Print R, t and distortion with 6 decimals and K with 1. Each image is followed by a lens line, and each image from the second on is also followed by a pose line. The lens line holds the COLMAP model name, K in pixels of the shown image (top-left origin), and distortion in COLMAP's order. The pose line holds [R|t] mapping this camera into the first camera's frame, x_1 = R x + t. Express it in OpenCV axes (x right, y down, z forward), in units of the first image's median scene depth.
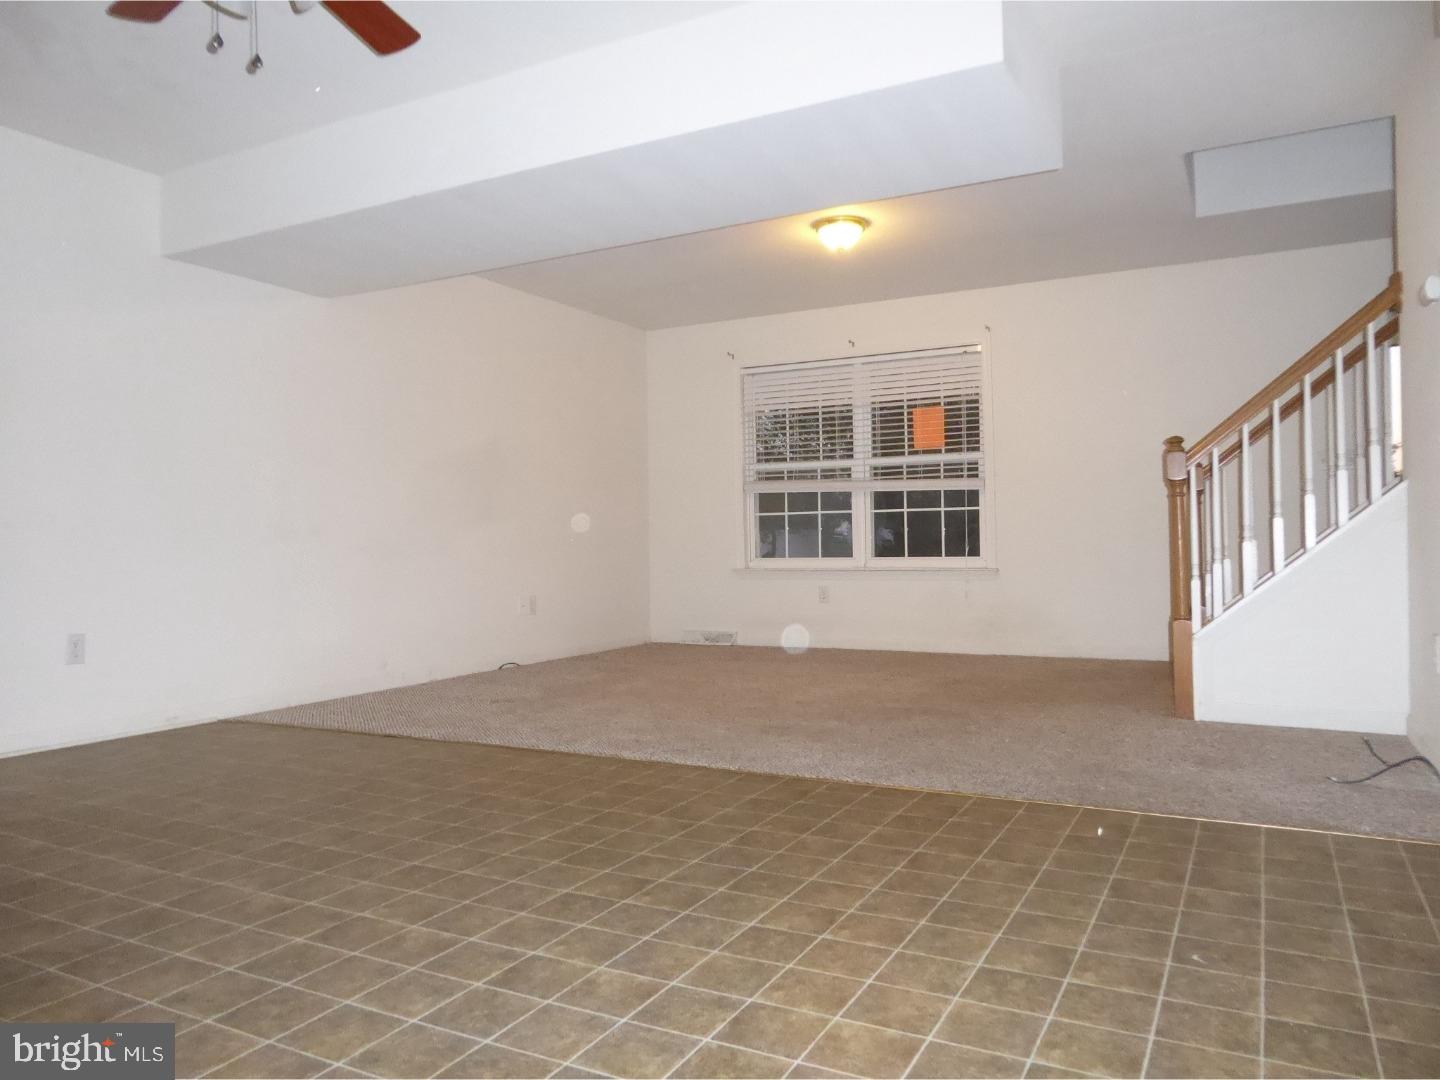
lens RADIAL K [[1061.4, 0, 720.0], [0, 1061.4, 540.0], [0, 0, 1]] dist [-0.007890, 0.003658]
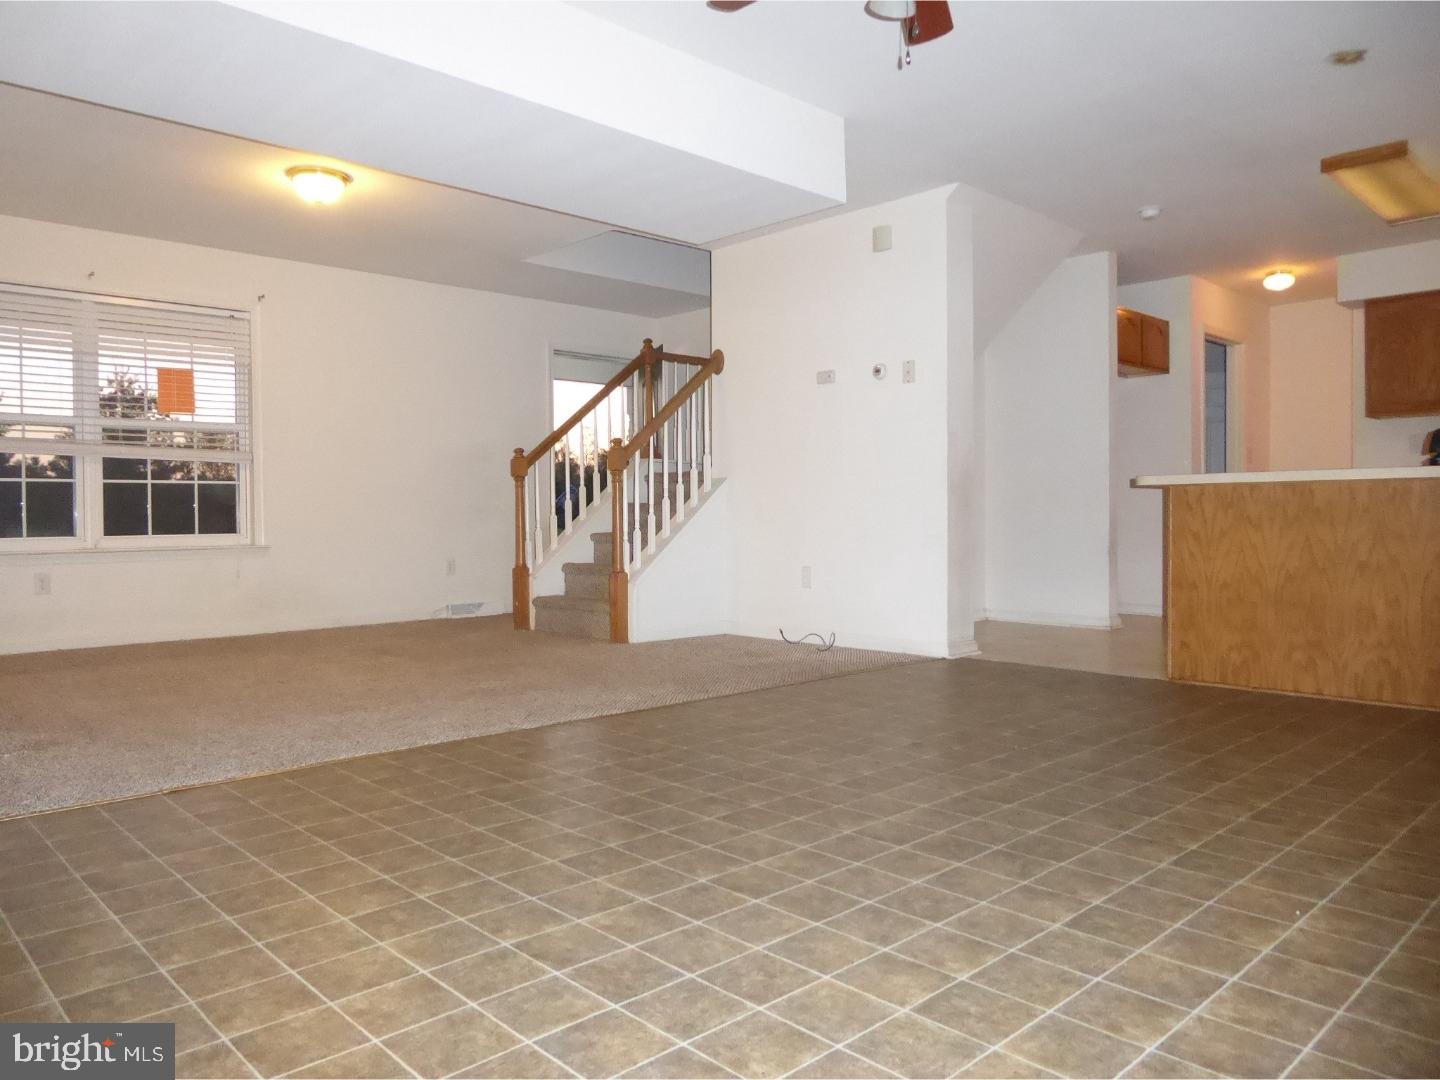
lens RADIAL K [[1018.9, 0, 719.4], [0, 1018.9, 590.9], [0, 0, 1]] dist [-0.000206, 0.066627]
pose [[0.334283, -0.061409, 0.940470, -0.647040], [0.001254, 0.997903, 0.064714, 0.010900], [-0.942472, -0.020453, 0.333659, 0.357029]]
